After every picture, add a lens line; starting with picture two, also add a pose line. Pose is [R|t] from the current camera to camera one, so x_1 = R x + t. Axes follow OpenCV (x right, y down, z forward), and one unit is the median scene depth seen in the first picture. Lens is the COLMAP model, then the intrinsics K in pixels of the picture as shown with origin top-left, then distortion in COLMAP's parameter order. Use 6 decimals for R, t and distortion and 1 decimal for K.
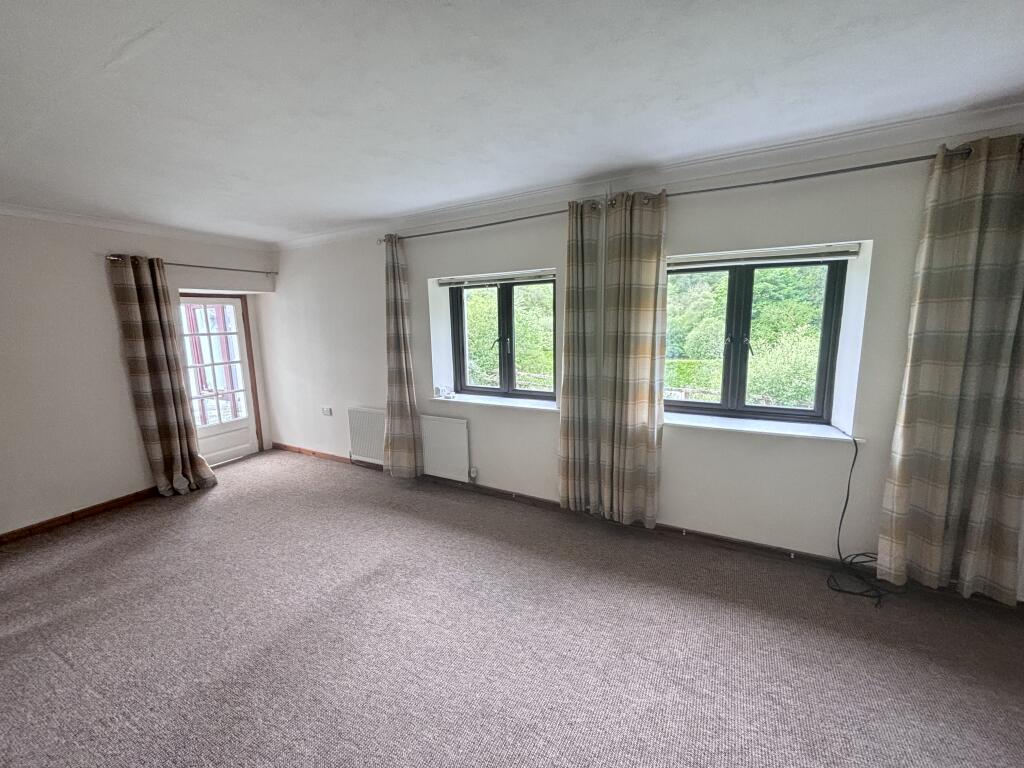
lens RADIAL K [[414.9, 0, 514.0], [0, 414.9, 385.7], [0, 0, 1]] dist [-0.000057, 0.000166]
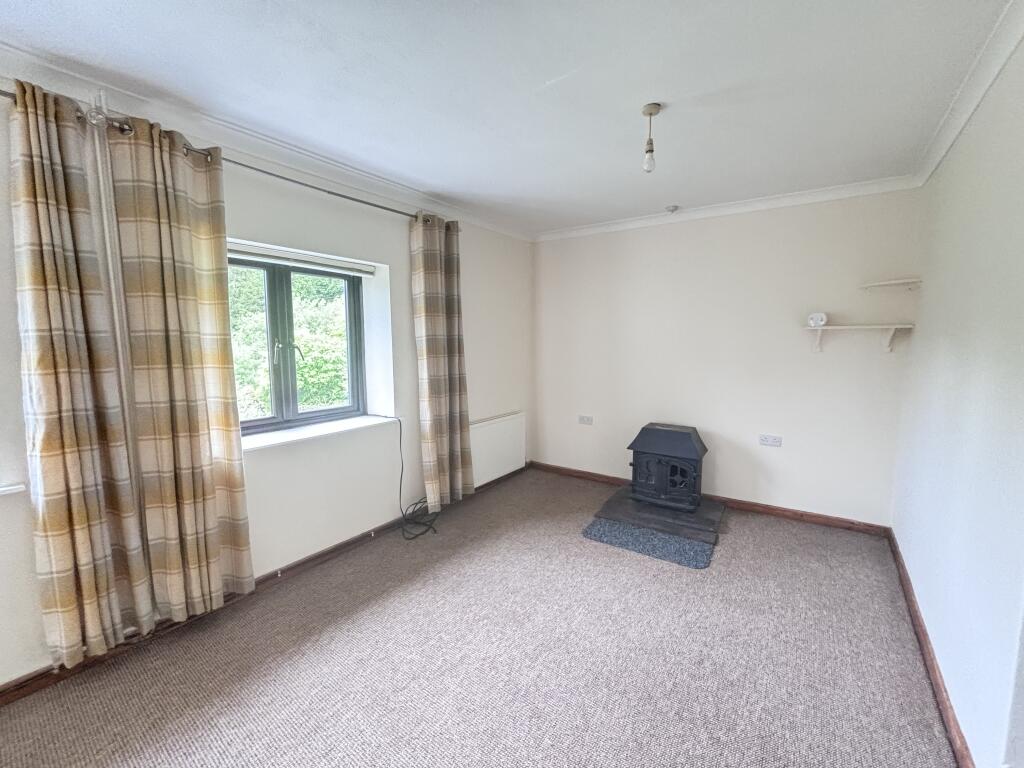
lens RADIAL K [[414.9, 0, 514.3], [0, 414.9, 384.7], [0, 0, 1]] dist [-0.000057, 0.000166]
pose [[0.149575, -0.097076, 0.983973, -0.331833], [0.151911, 0.985609, 0.074146, -0.013605], [-0.977011, 0.138386, 0.162170, 0.375377]]
